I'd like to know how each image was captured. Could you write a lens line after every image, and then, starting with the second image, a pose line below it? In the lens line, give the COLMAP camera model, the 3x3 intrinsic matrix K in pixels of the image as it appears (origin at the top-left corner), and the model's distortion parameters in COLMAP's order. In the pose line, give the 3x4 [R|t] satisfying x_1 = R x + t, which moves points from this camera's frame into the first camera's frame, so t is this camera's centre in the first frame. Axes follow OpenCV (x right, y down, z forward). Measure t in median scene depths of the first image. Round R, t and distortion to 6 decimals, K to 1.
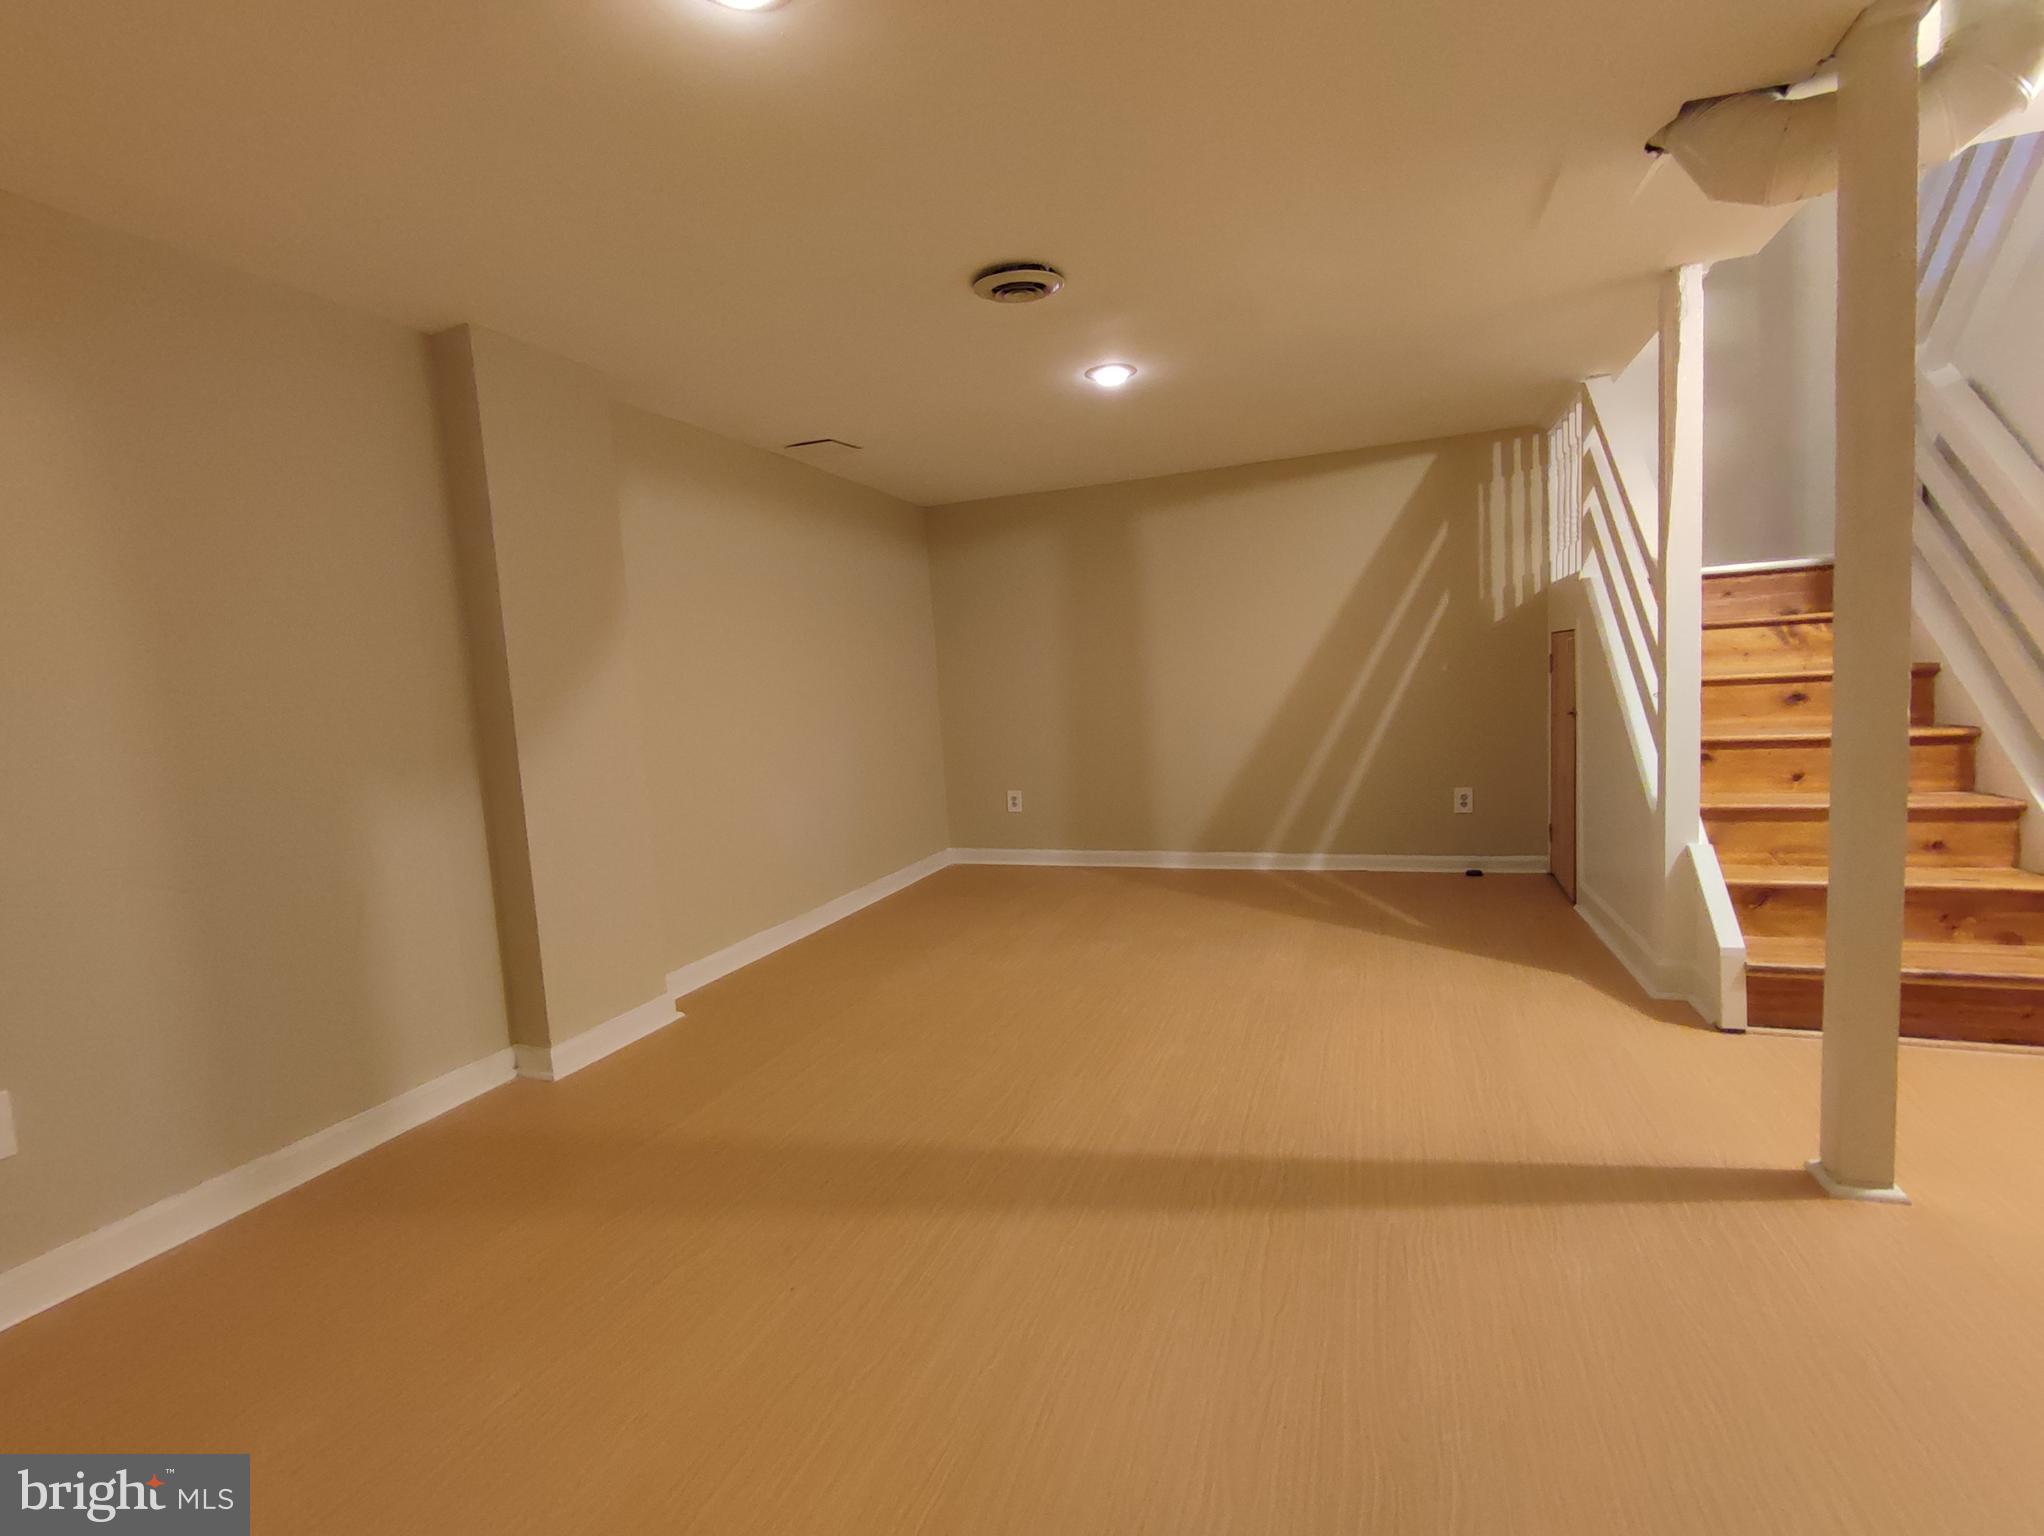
lens RADIAL K [[933.0, 0, 1031.1], [0, 933.0, 778.9], [0, 0, 1]] dist [-0.007429, 0.000839]
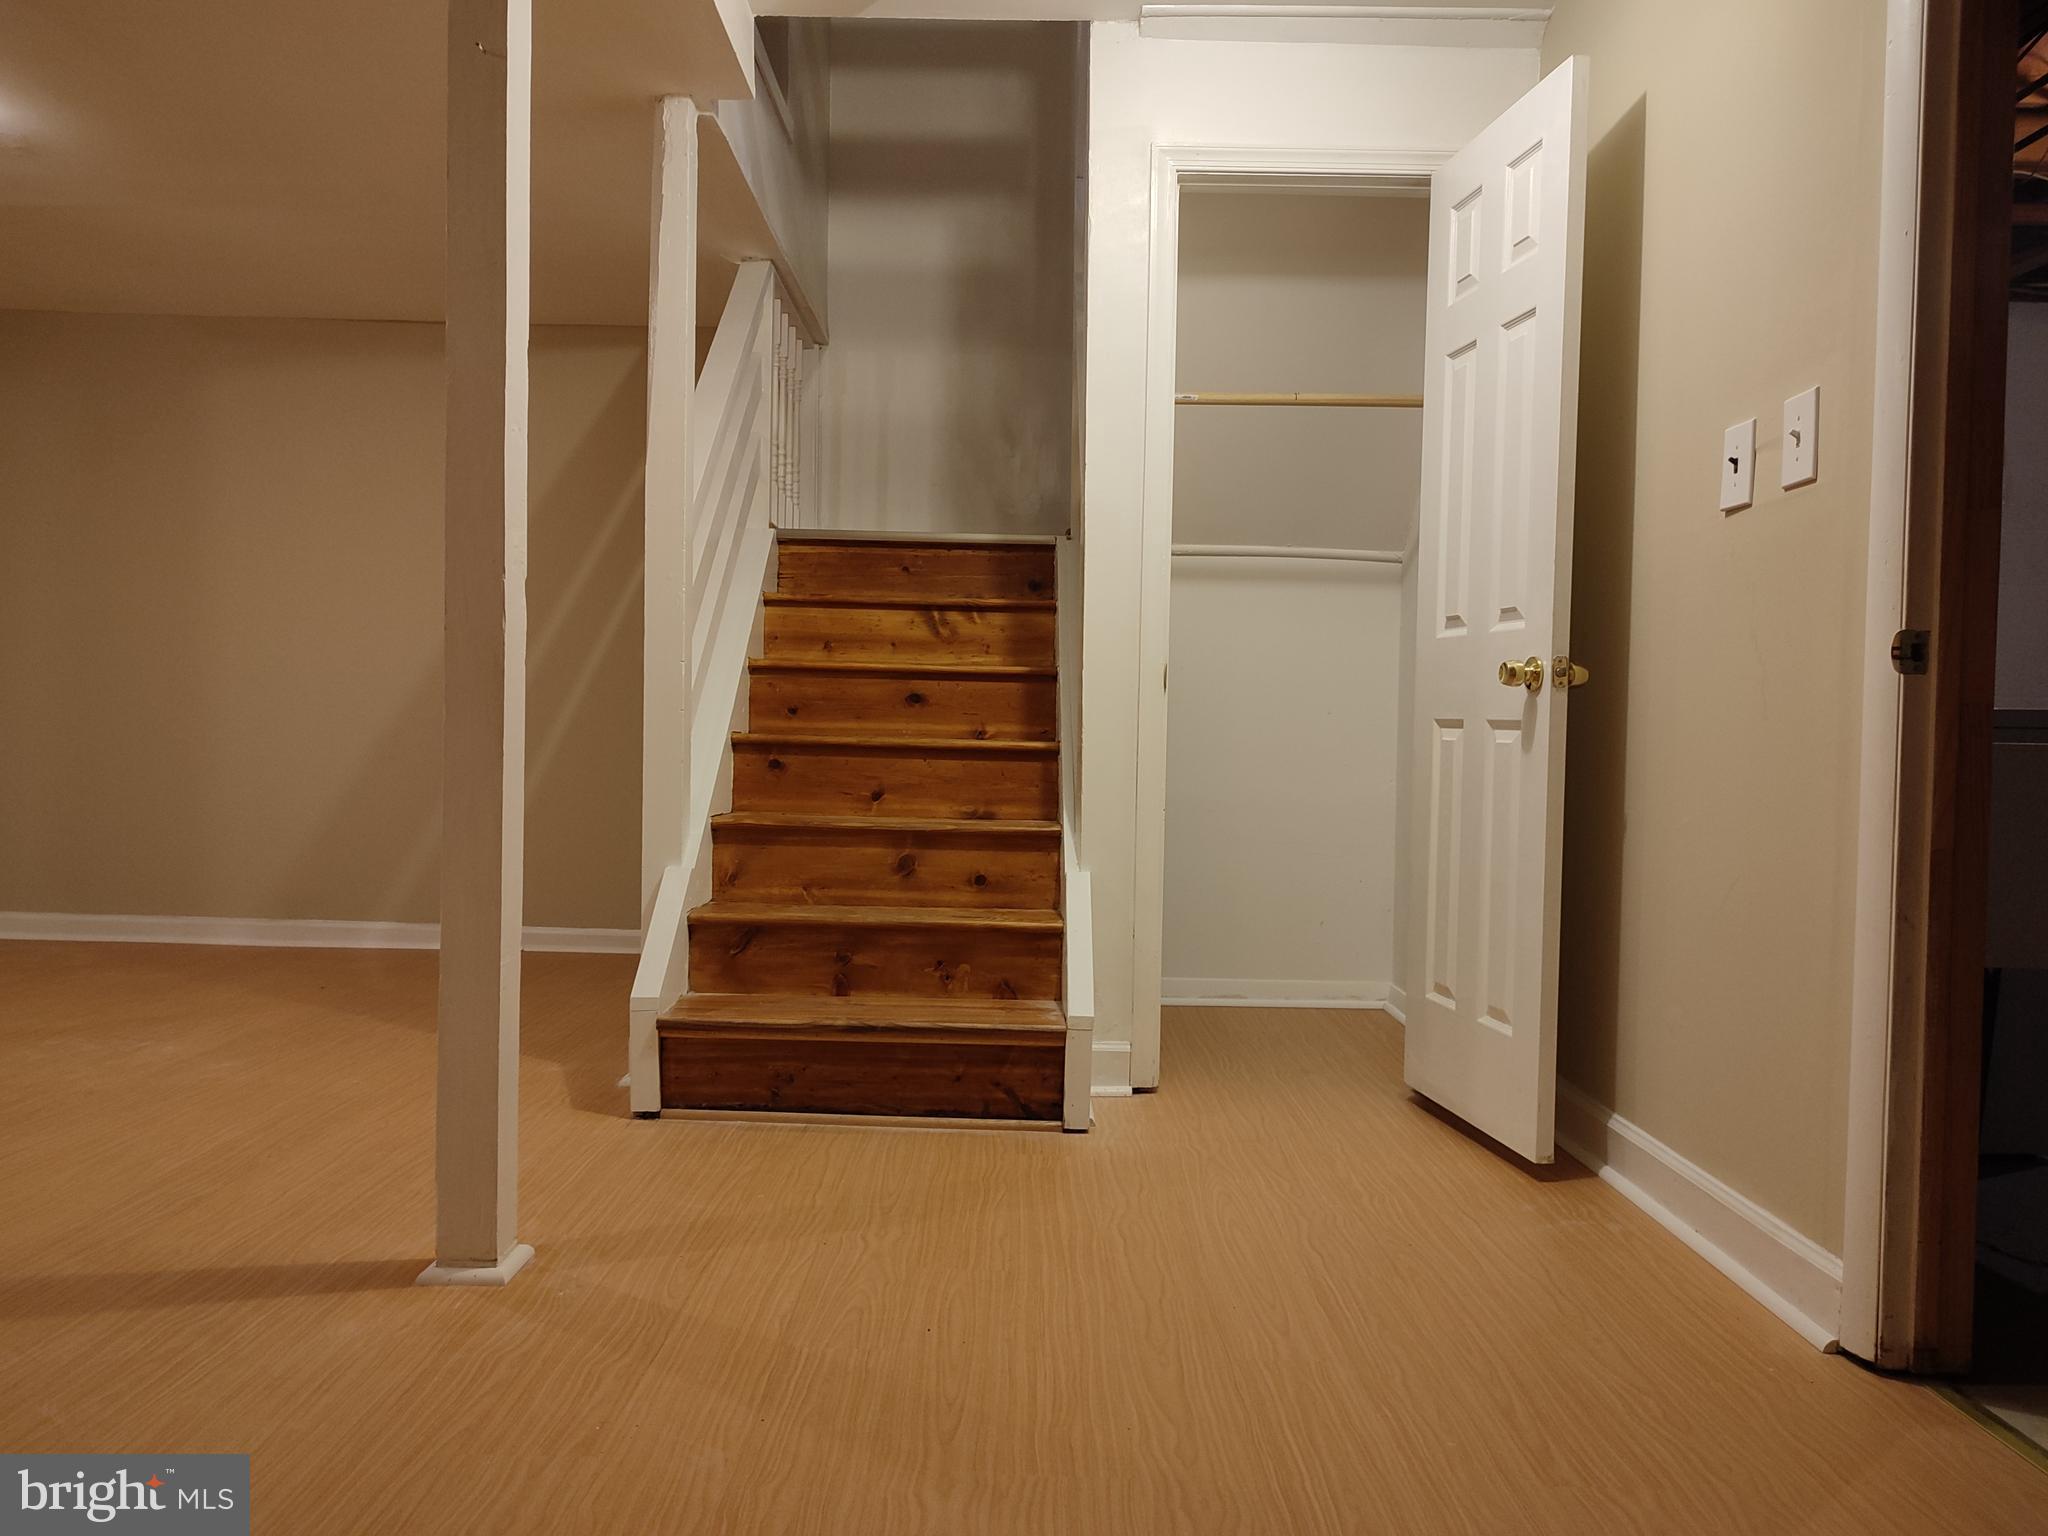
lens RADIAL K [[1454.6, 0, 1034.4], [0, 1454.6, 764.4], [0, 0, 1]] dist [0.033315, -0.023909]
pose [[0.934276, 0.073903, 0.348808, 0.554471], [-0.043303, 0.994560, -0.094736, 0.084274], [-0.353911, 0.073405, 0.932394, -0.169752]]
